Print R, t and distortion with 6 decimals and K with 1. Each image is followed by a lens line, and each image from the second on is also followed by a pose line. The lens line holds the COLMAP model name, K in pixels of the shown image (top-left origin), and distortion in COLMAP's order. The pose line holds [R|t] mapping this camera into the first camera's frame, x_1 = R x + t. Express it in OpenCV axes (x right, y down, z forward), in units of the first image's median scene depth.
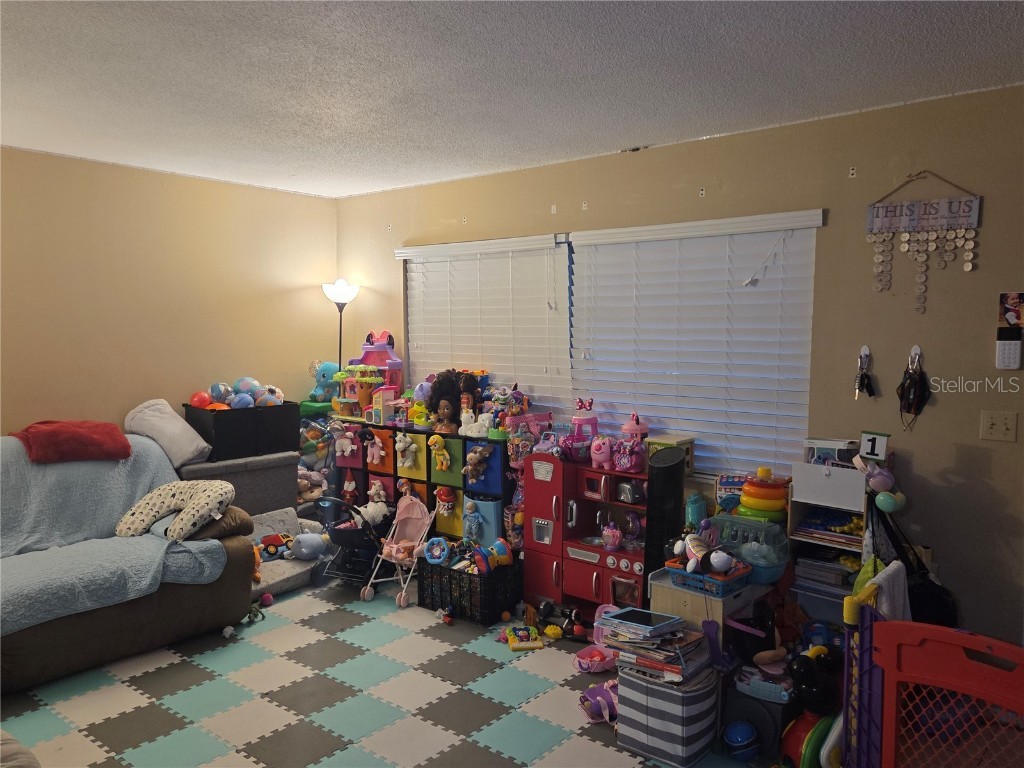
lens RADIAL K [[807.4, 0, 505.5], [0, 807.4, 389.9], [0, 0, 1]] dist [0.089754, -0.088015]
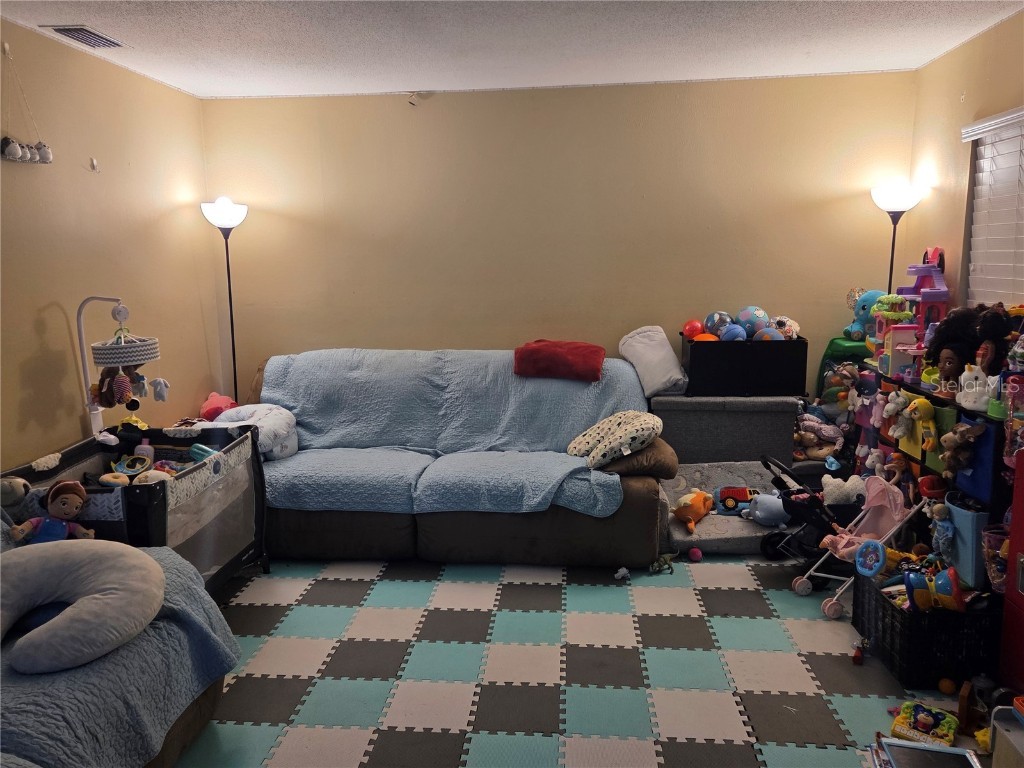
lens RADIAL K [[807.4, 0, 505.5], [0, 807.4, 389.9], [0, 0, 1]] dist [0.089754, -0.088015]
pose [[0.563500, 0.119350, -0.817449, 0.294801], [-0.045830, 0.992501, 0.113316, -0.015089], [0.824844, -0.026390, 0.564744, 0.319557]]
